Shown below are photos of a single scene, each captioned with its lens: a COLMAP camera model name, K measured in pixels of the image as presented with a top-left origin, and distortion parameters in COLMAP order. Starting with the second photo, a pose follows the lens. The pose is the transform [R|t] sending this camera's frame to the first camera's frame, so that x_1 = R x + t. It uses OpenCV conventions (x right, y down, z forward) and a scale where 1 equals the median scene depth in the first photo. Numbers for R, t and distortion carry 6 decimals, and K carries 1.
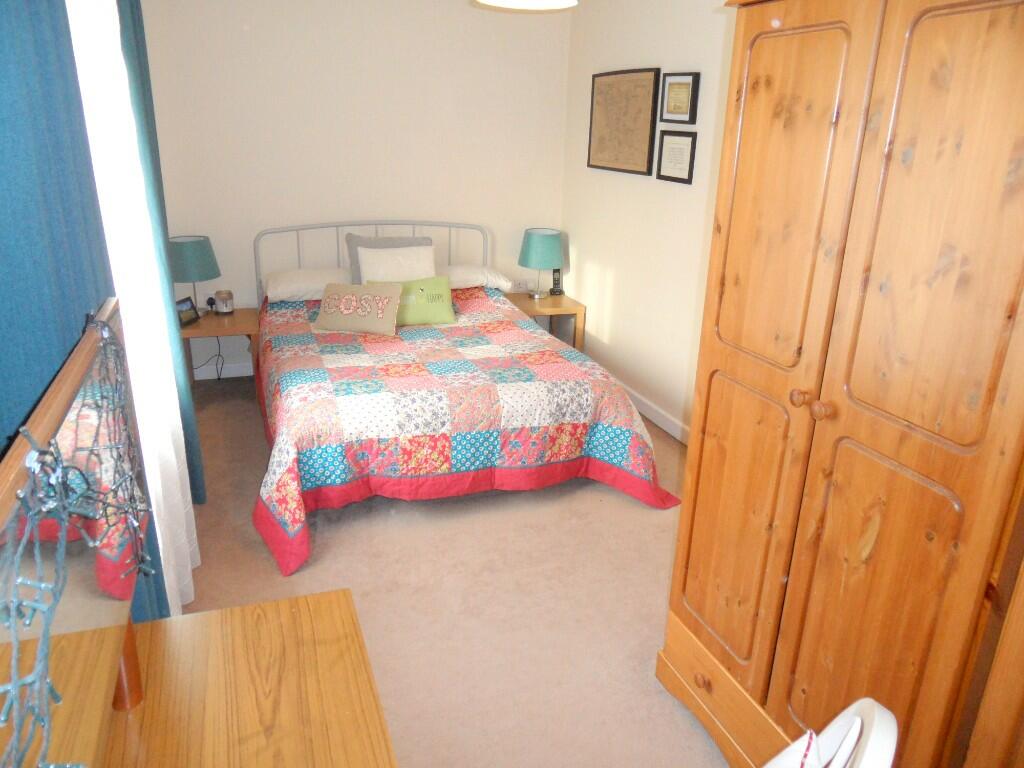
lens RADIAL K [[755.3, 0, 507.9], [0, 755.3, 386.2], [0, 0, 1]] dist [-0.034052, 0.032186]
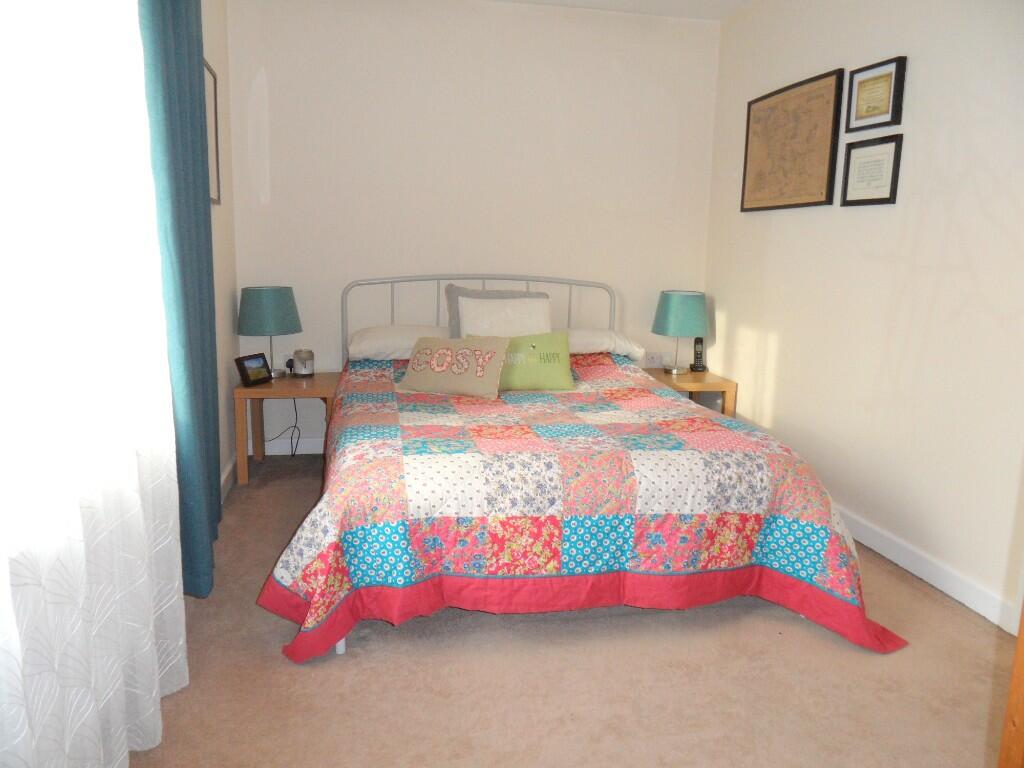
lens RADIAL K [[755.3, 0, 507.9], [0, 755.3, 386.2], [0, 0, 1]] dist [-0.034052, 0.032186]
pose [[0.987420, 0.021026, -0.156713, -0.017770], [-0.045624, 0.986851, -0.155062, 0.049702], [0.151392, 0.160261, 0.975396, 0.277113]]
